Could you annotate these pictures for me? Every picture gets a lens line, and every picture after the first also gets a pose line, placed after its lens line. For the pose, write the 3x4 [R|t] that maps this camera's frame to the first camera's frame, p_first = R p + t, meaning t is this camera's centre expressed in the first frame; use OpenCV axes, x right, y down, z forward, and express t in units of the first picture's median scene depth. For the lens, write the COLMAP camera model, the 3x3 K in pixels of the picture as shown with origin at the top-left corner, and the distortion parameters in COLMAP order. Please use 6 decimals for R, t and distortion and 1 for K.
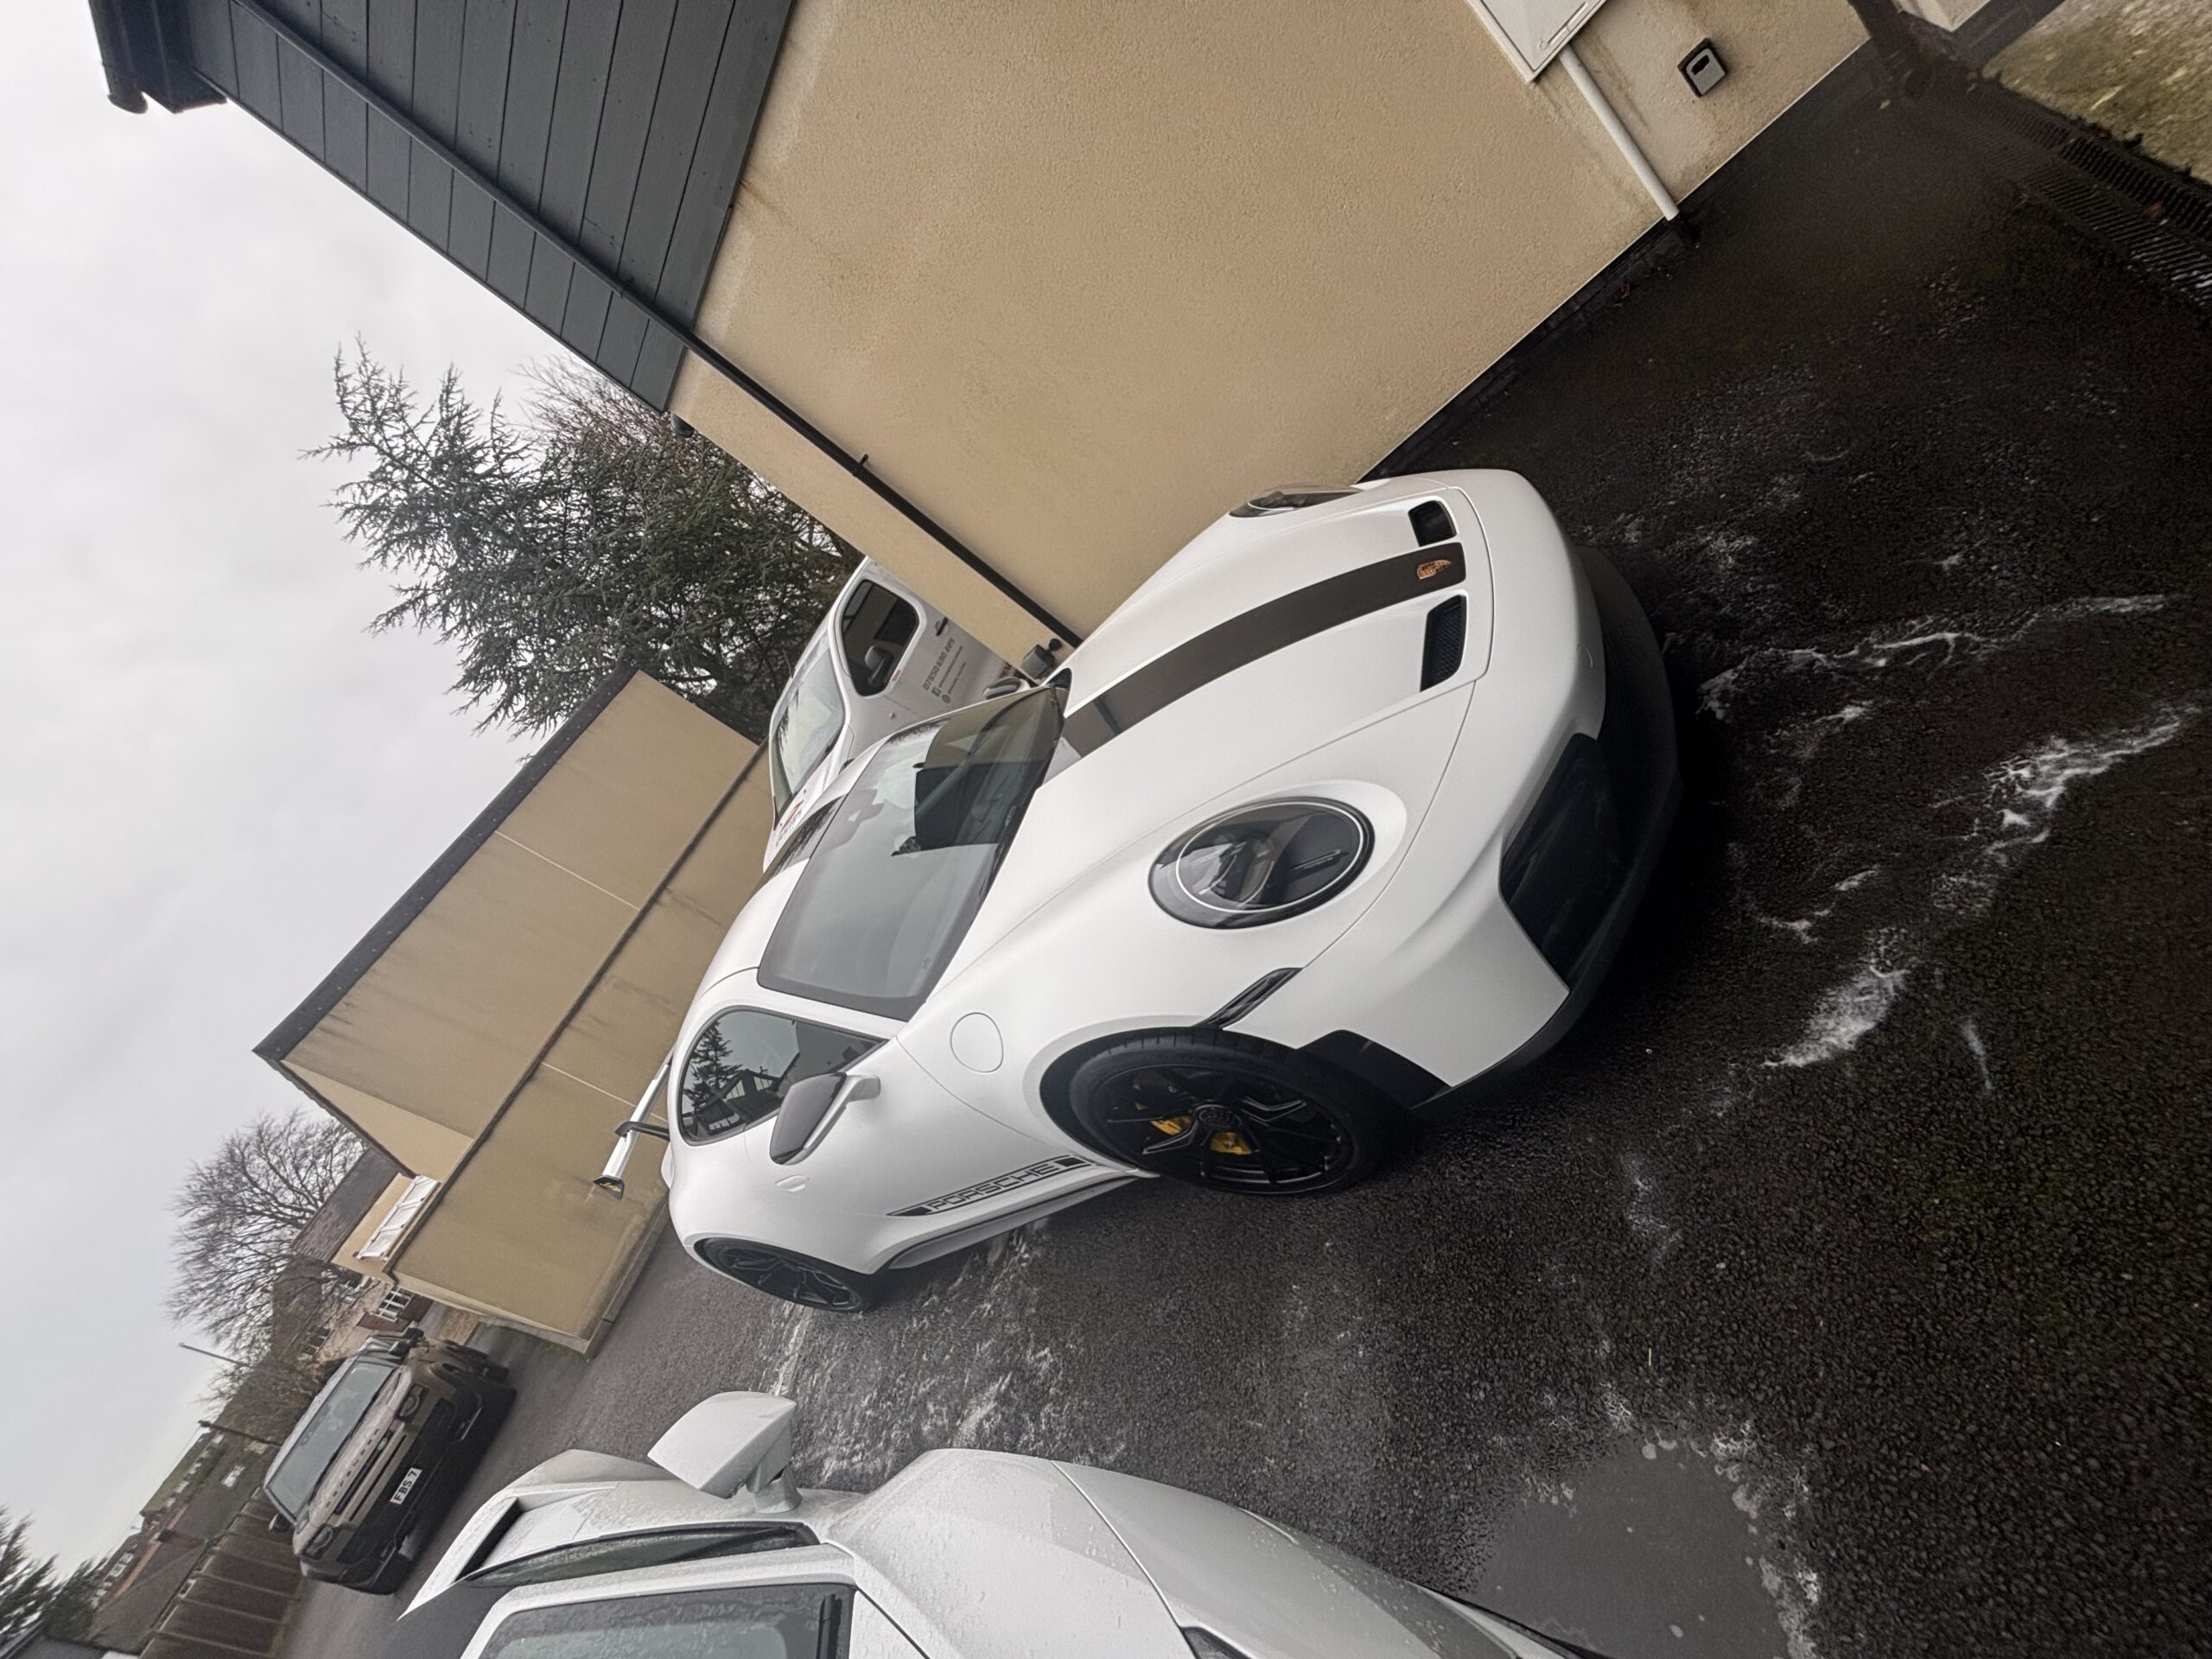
lens RADIAL K [[882.6, 0, 1097.6], [0, 882.6, 826.0], [0, 0, 1]] dist [-0.003819, 0.001346]
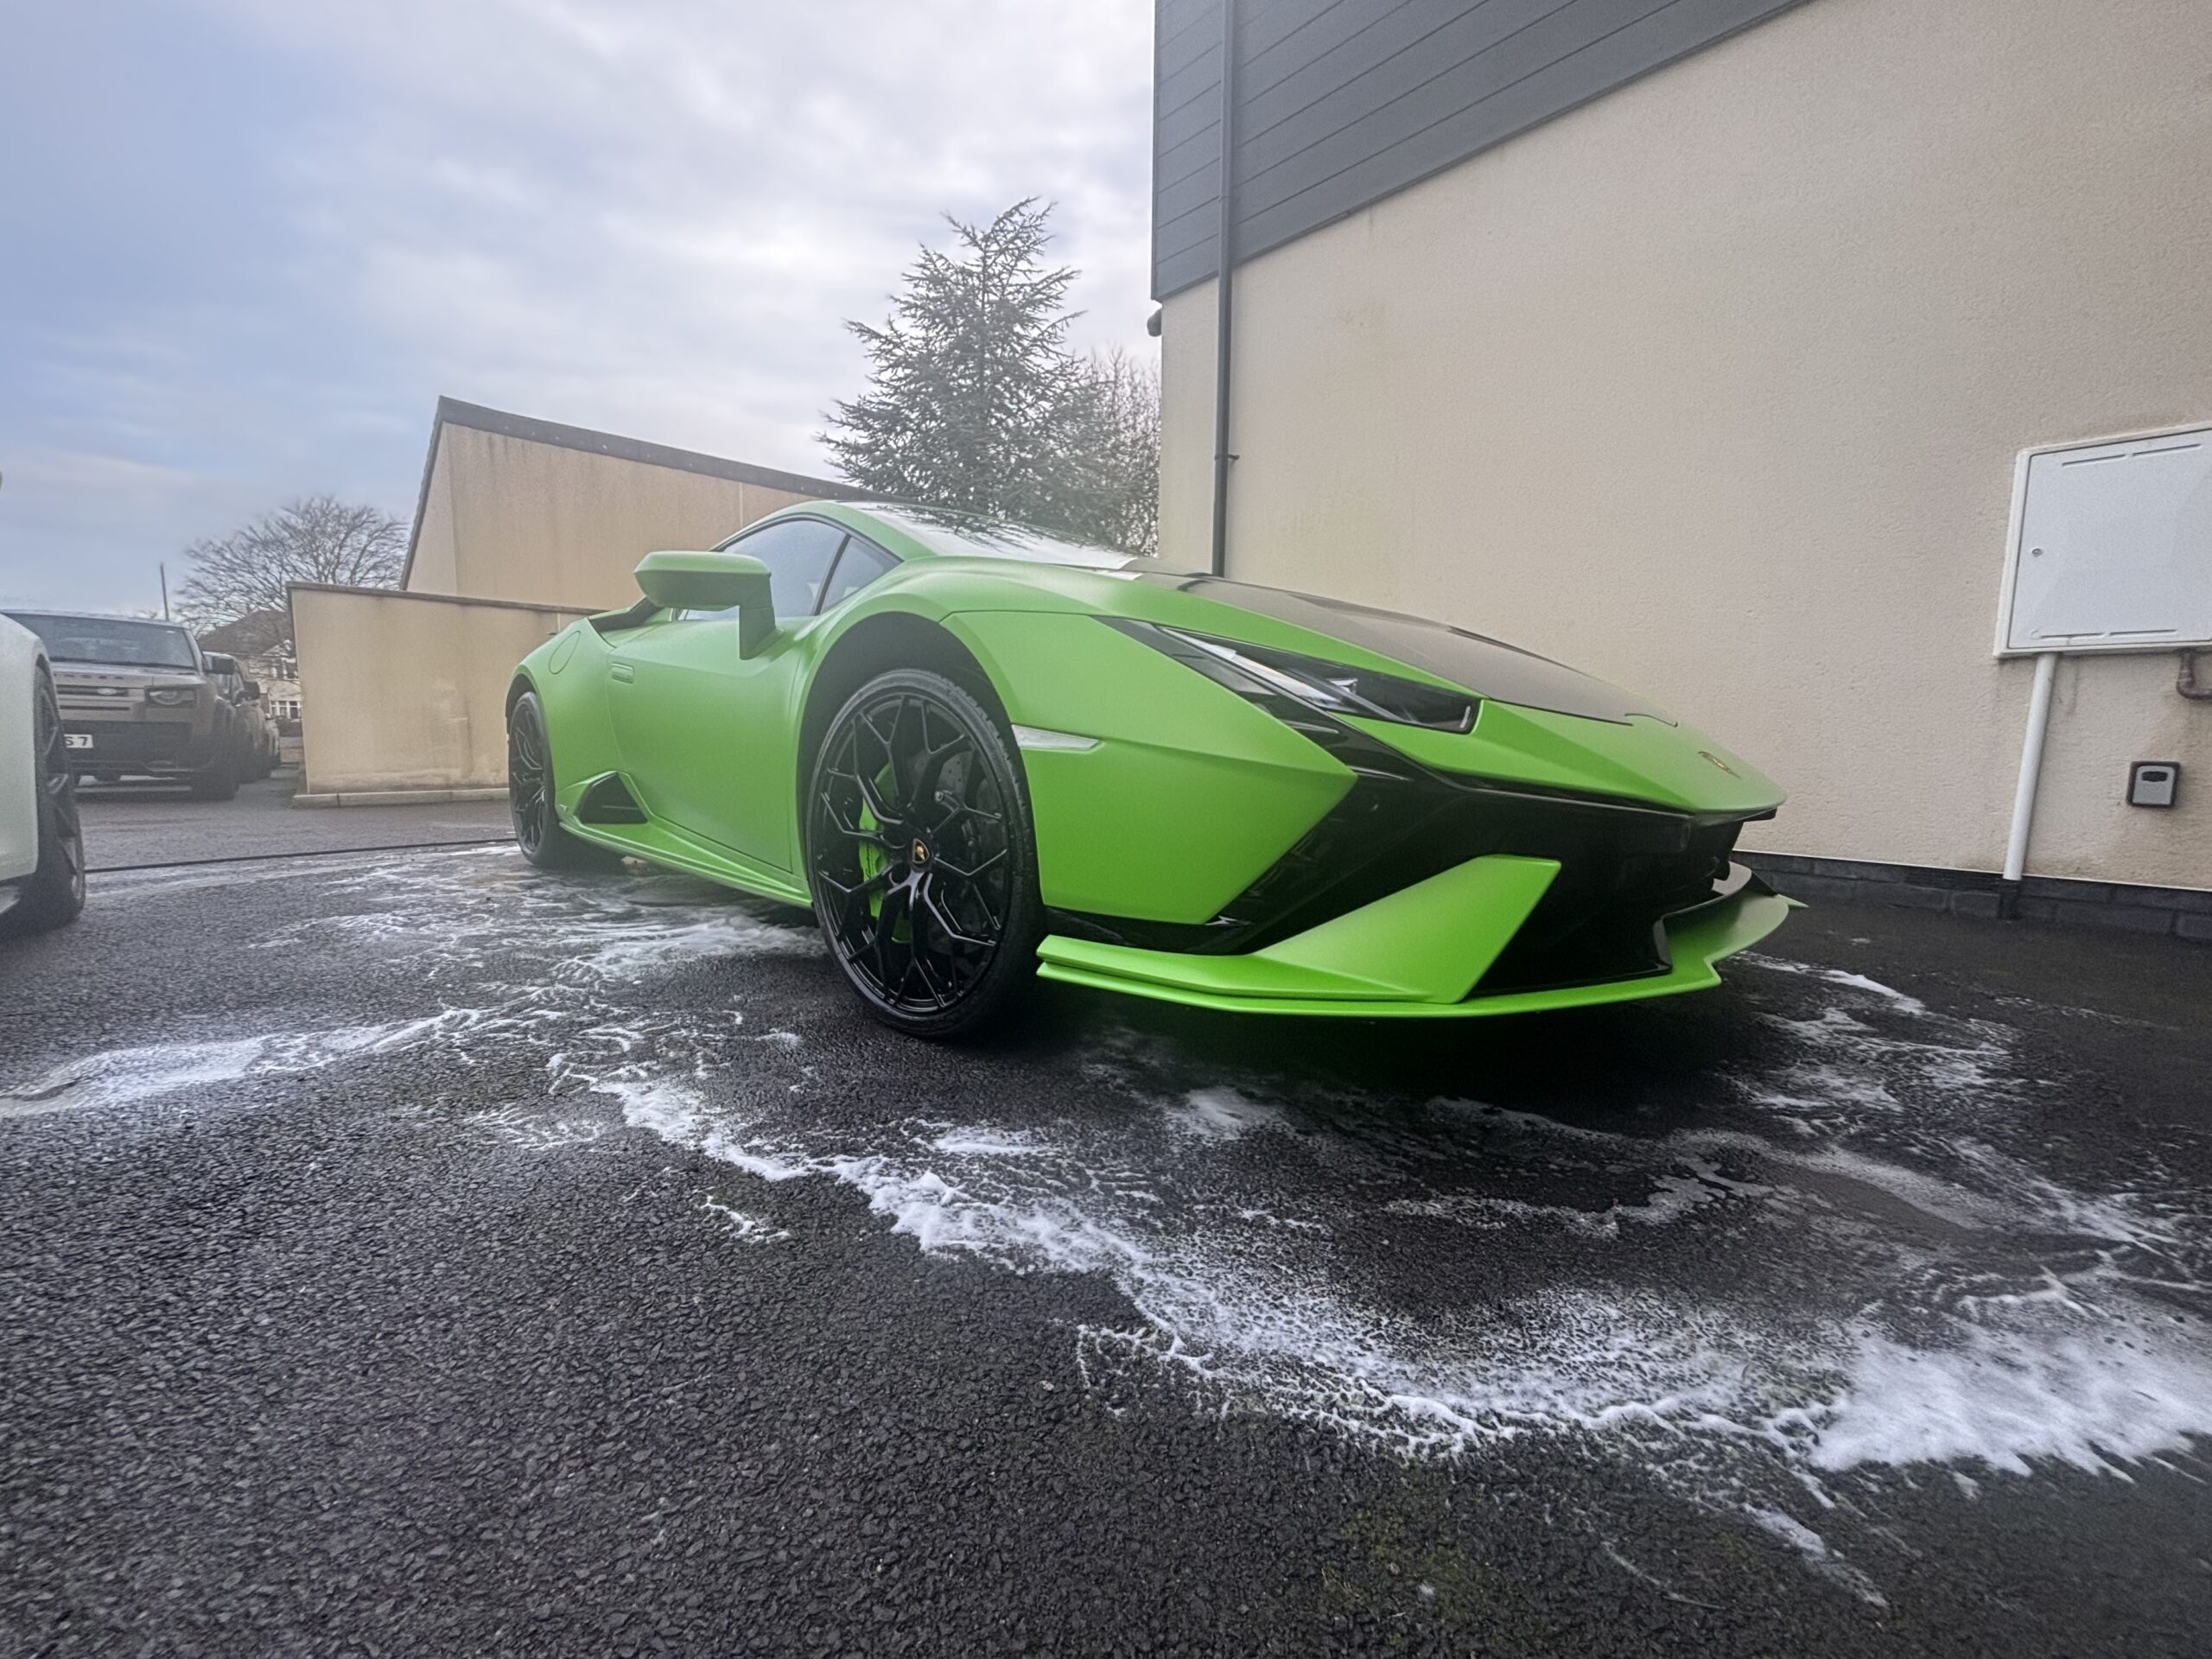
lens RADIAL K [[882.6, 0, 1101.8], [0, 882.6, 820.7], [0, 0, 1]] dist [-0.003819, 0.001346]
pose [[0.574613, 0.801676, -0.164726, 0.069667], [-0.817682, 0.553768, -0.157280, 0.047158], [-0.034867, 0.225069, 0.973719, 0.049028]]
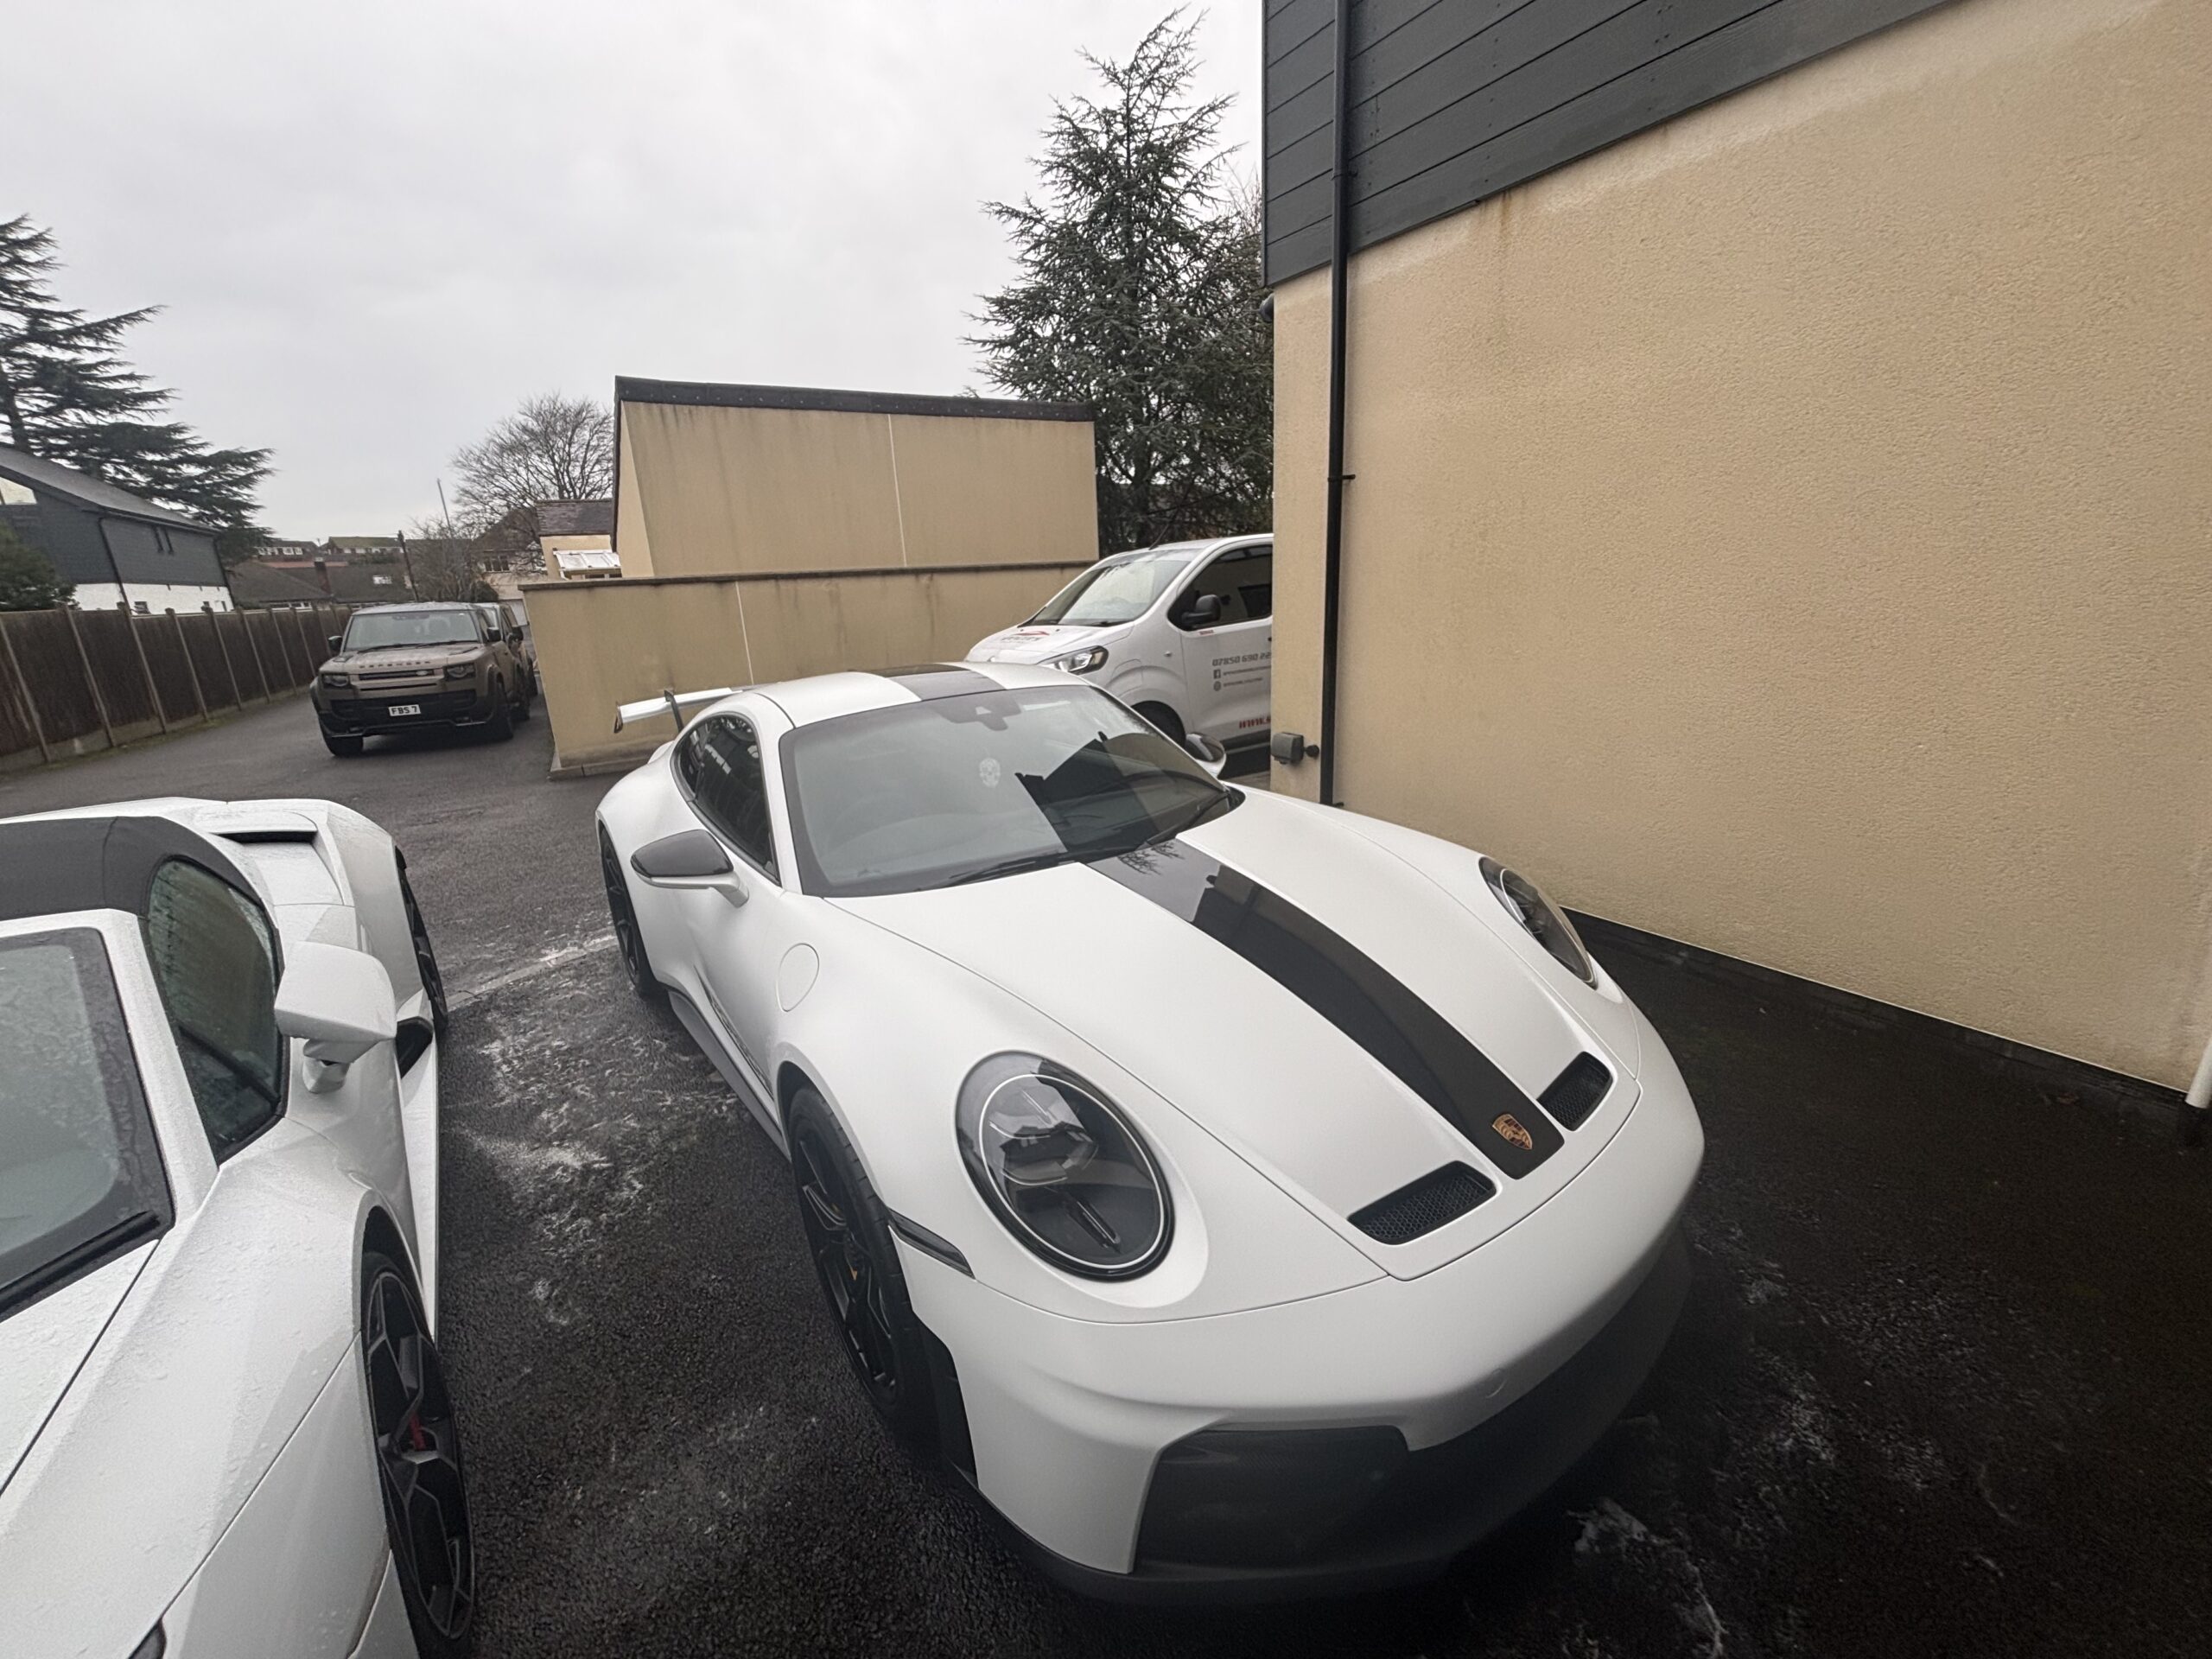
lens RADIAL K [[882.6, 0, 1100.5], [0, 882.6, 821.3], [0, 0, 1]] dist [-0.003819, 0.001346]
pose [[0.557573, 0.818407, -0.139003, 0.008439], [-0.811821, 0.572550, 0.114599, -0.045284], [0.173375, 0.048948, 0.983639, 0.022379]]
